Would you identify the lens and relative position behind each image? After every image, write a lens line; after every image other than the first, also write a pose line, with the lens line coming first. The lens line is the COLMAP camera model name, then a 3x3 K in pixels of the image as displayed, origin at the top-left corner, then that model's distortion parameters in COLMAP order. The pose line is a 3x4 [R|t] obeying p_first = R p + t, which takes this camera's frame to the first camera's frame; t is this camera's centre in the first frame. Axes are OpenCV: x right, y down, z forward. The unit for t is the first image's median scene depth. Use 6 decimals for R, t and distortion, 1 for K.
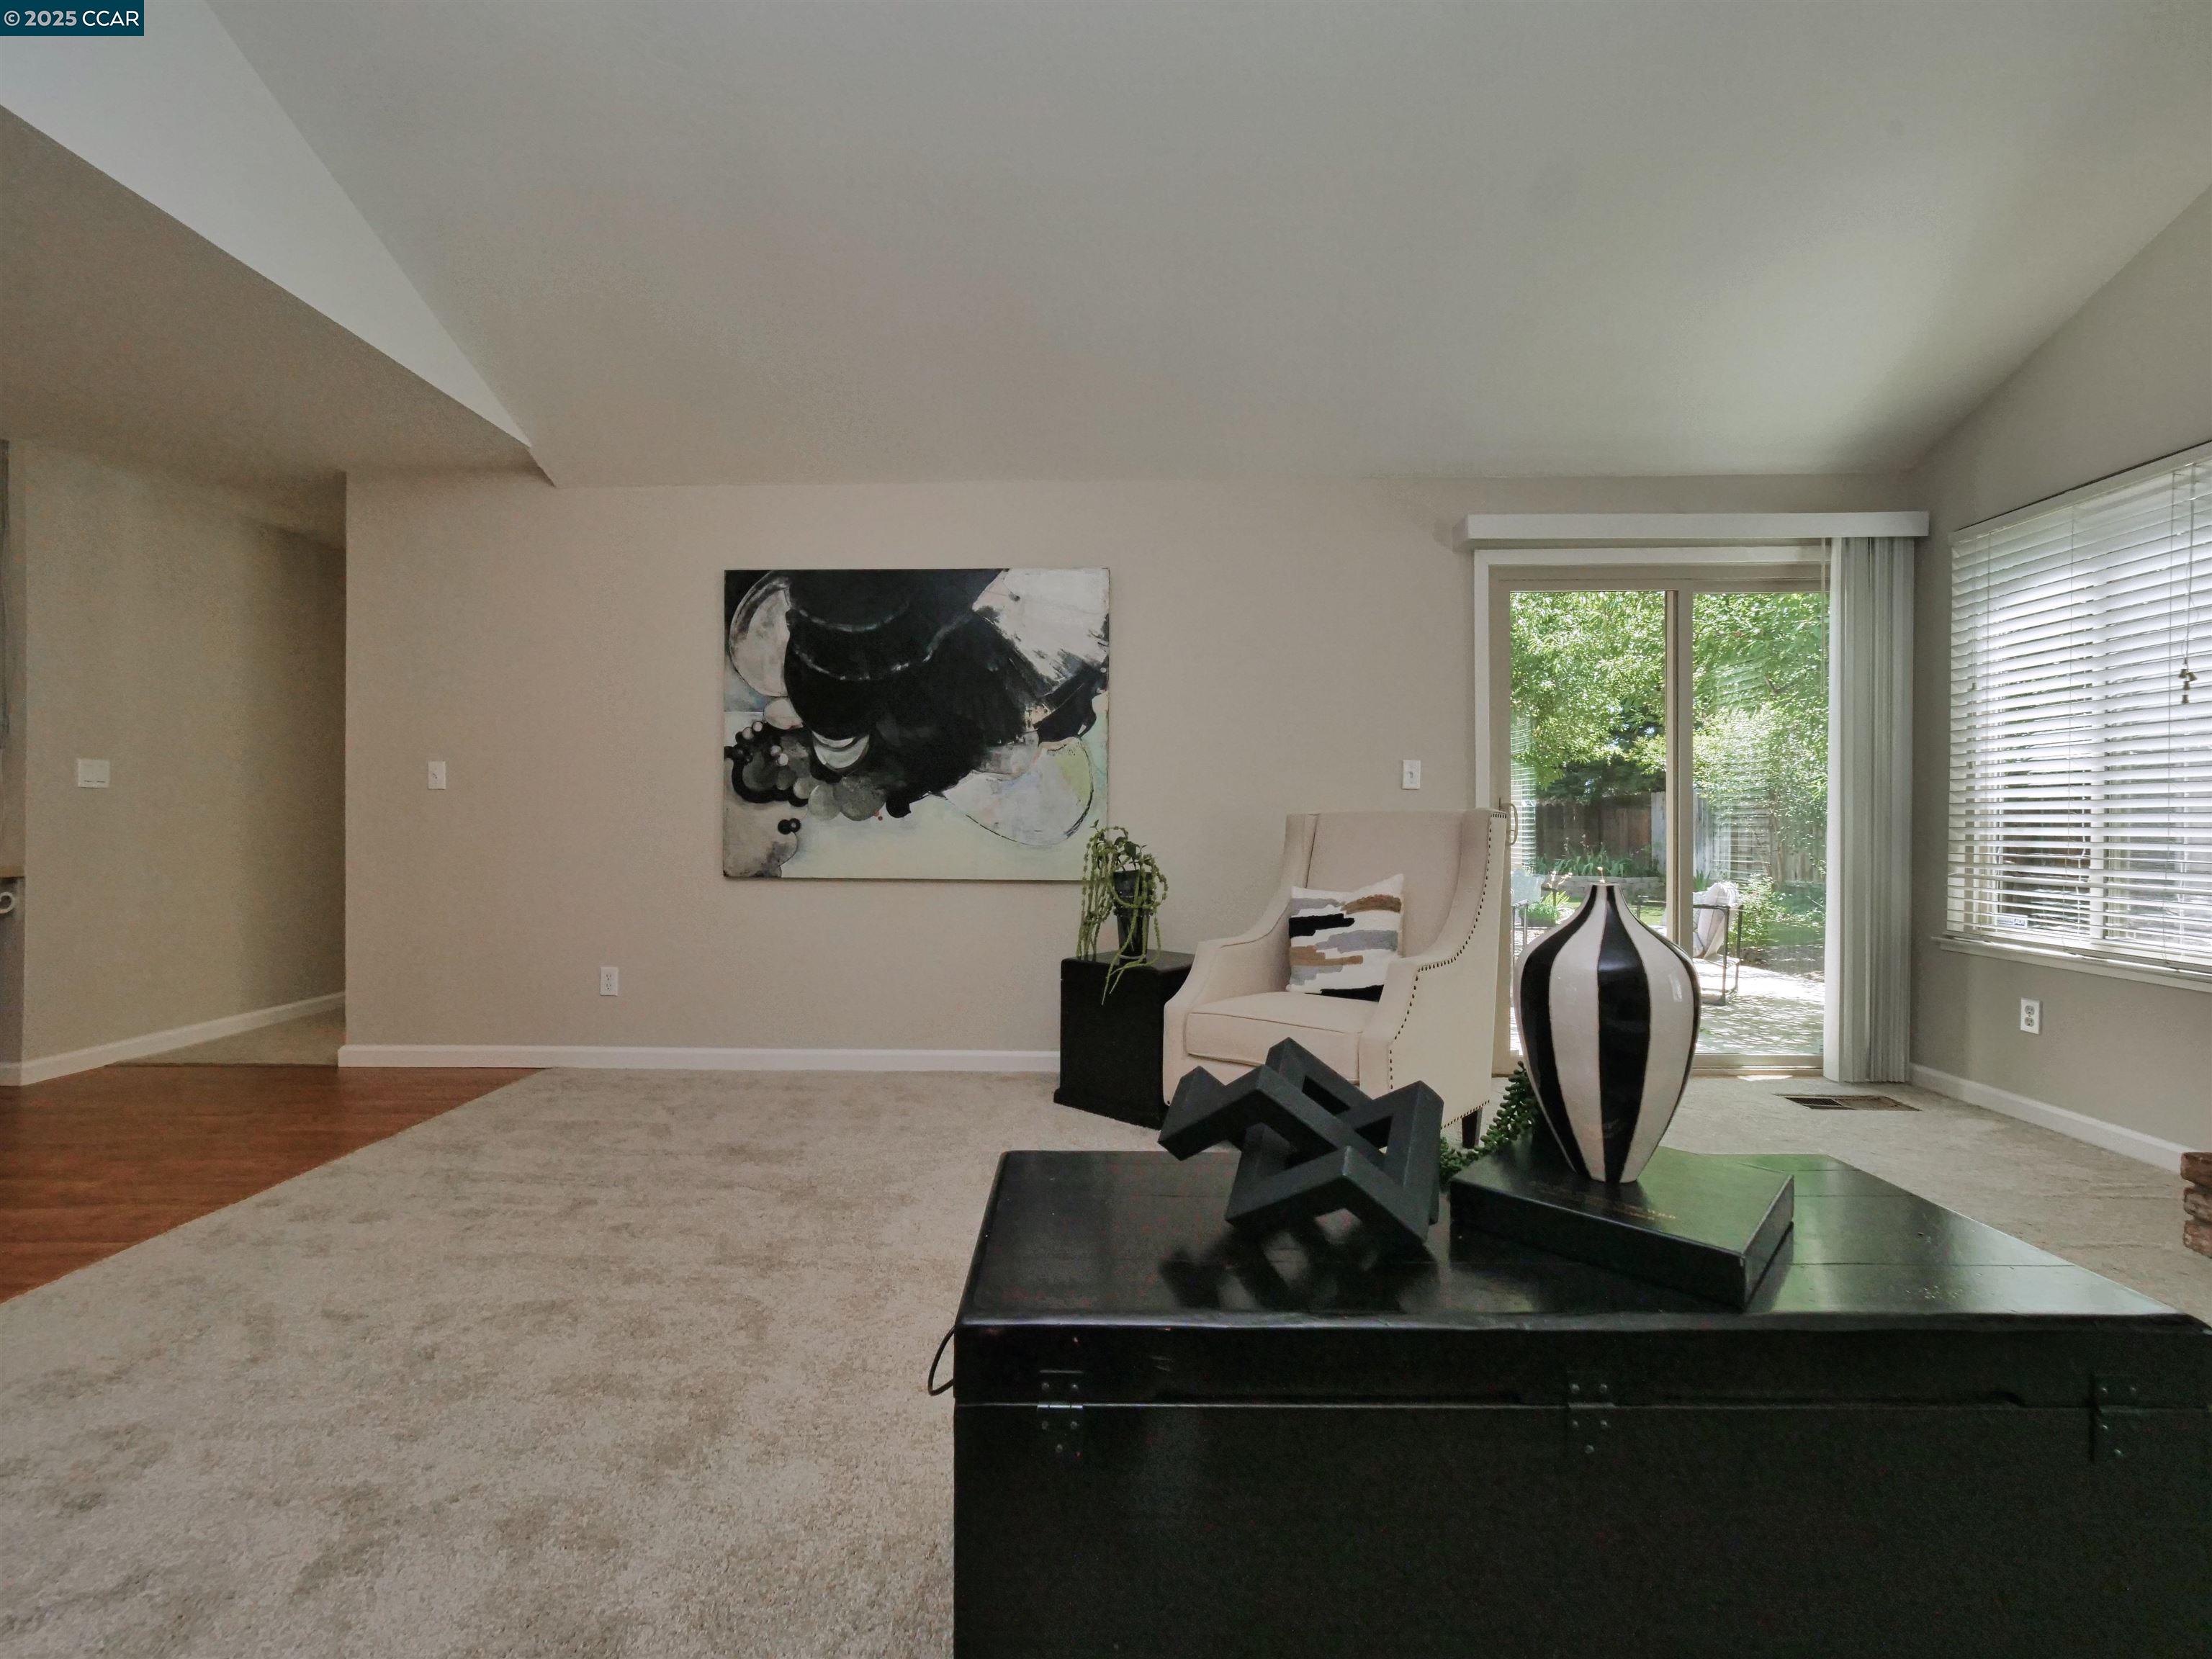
lens RADIAL K [[942.0, 0, 1091.6], [0, 942.0, 830.9], [0, 0, 1]] dist [-0.005451, 0.001143]
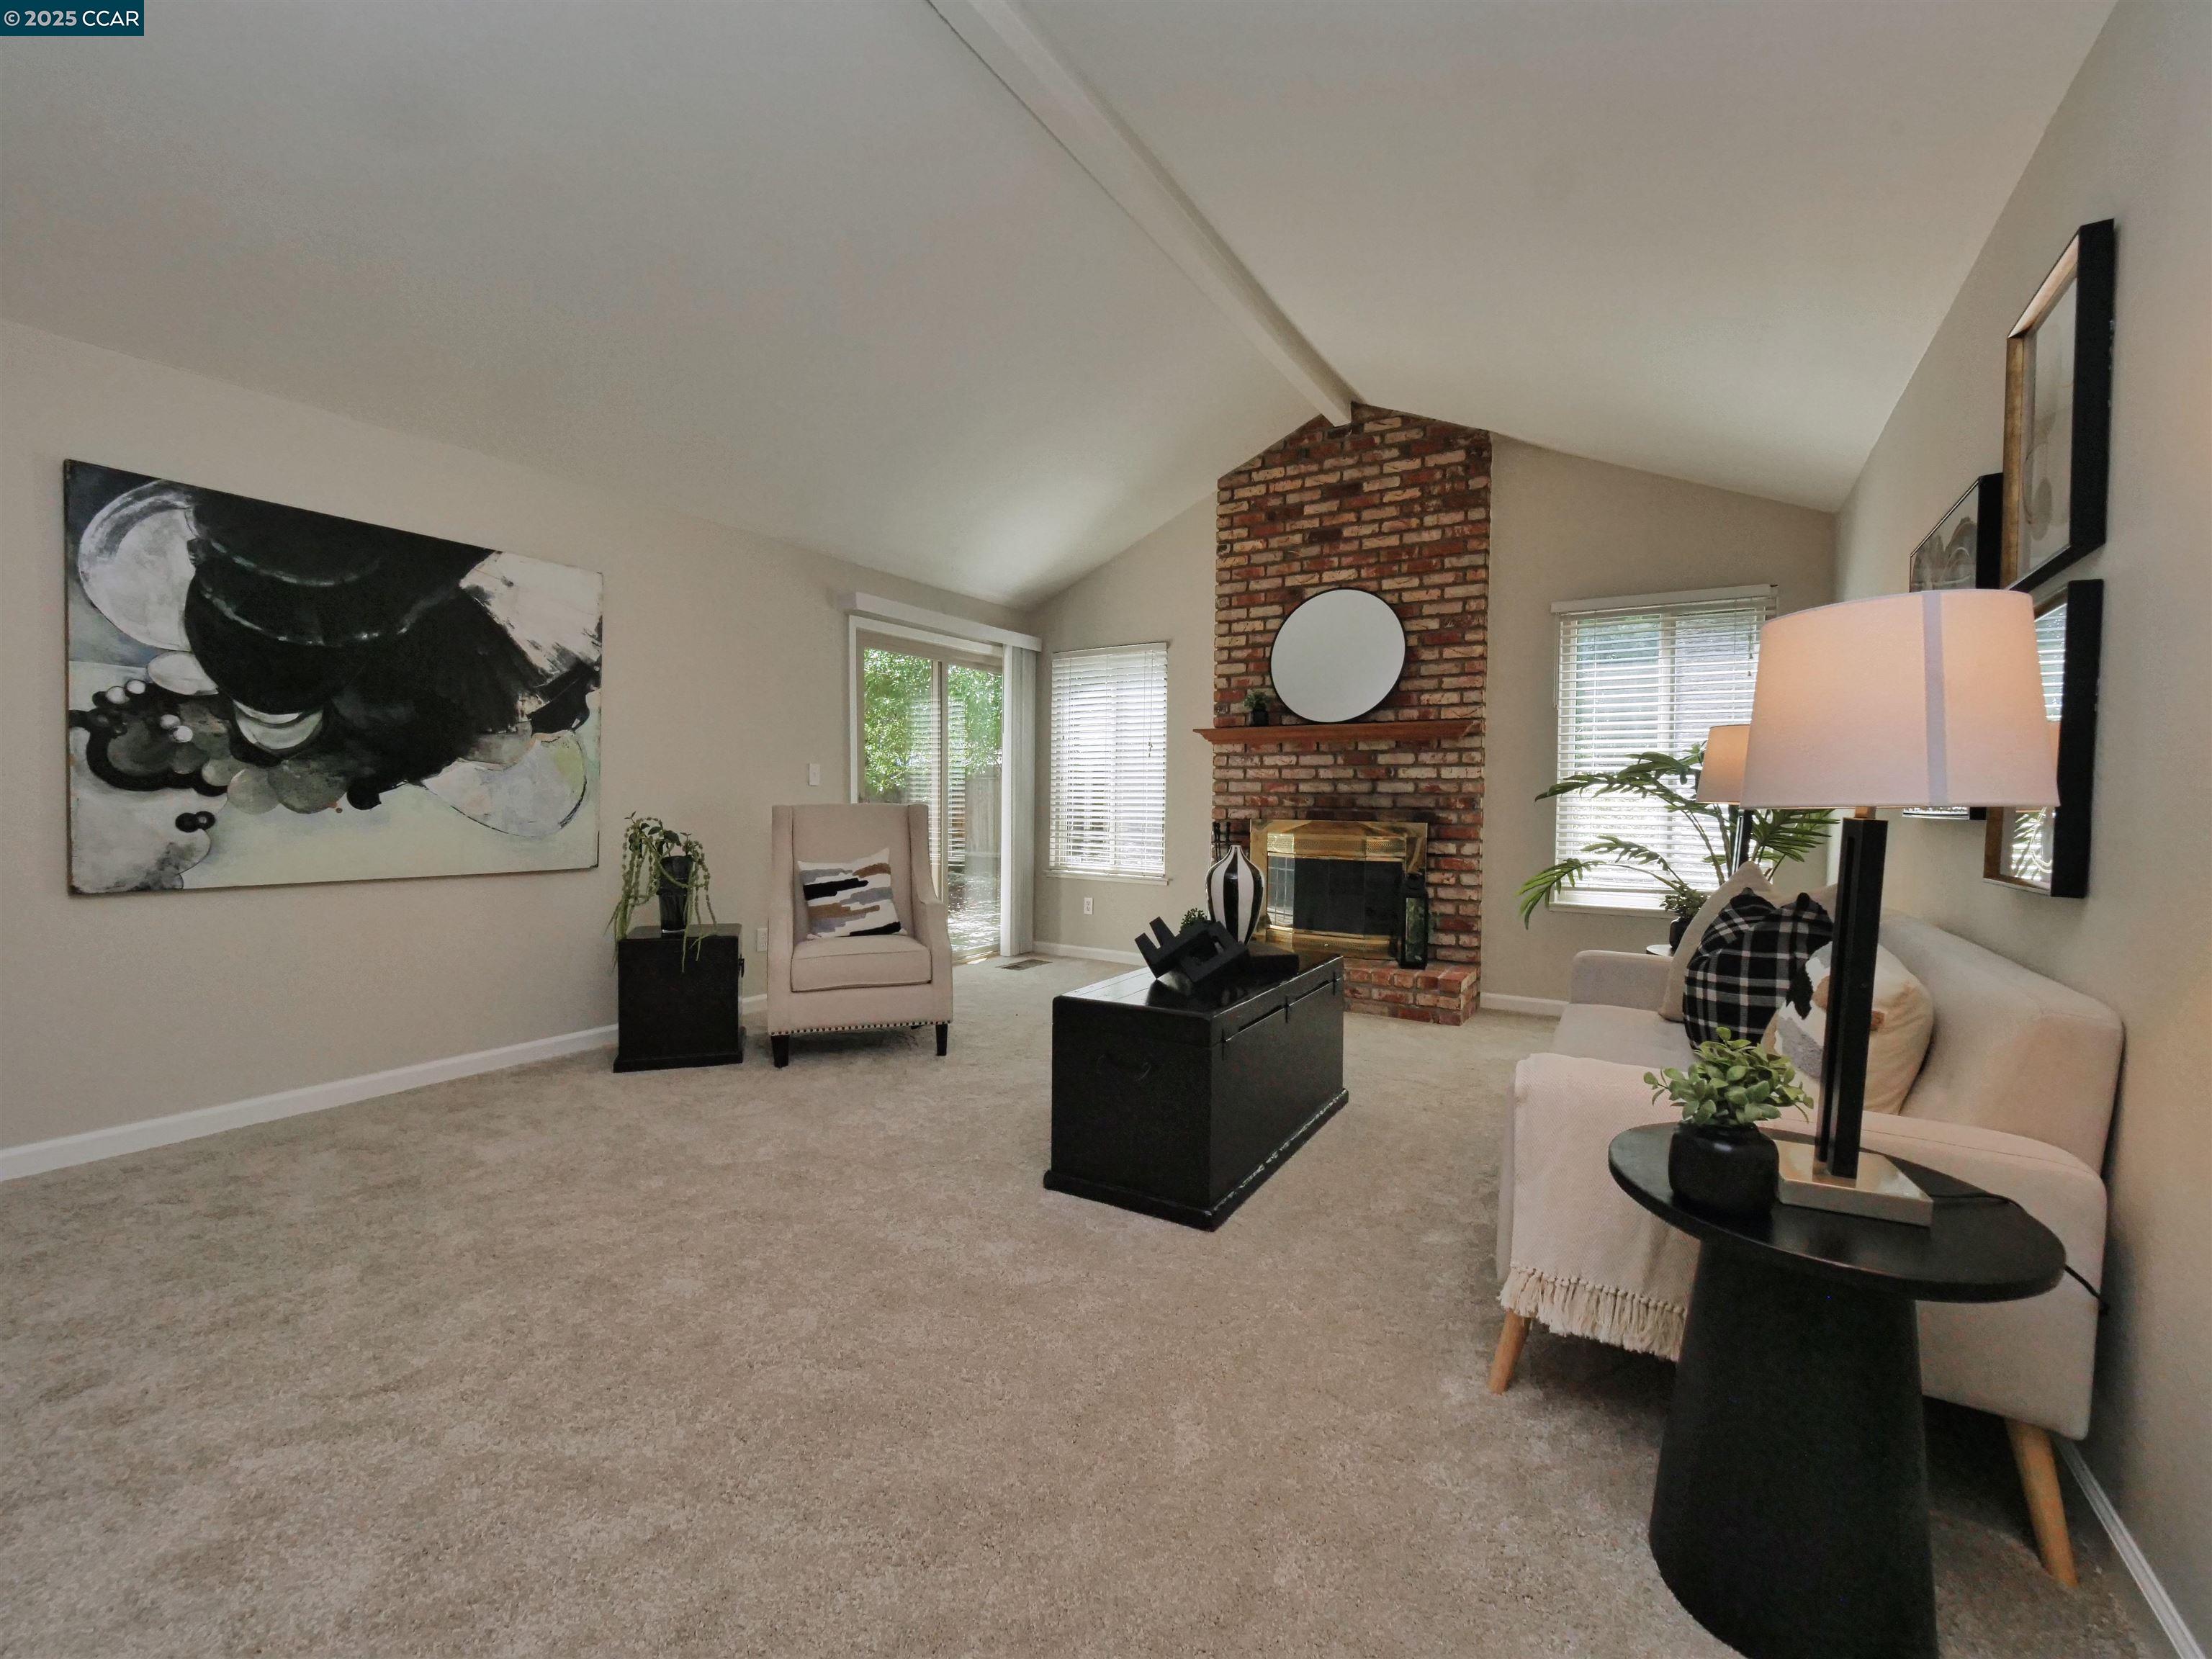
lens RADIAL K [[942.0, 0, 1078.8], [0, 942.0, 824.9], [0, 0, 1]] dist [-0.005451, 0.001143]
pose [[0.514165, -0.021206, 0.857429, -0.617584], [0.000802, 0.999706, 0.024244, -0.020370], [-0.857691, -0.011778, 0.514030, -0.010314]]
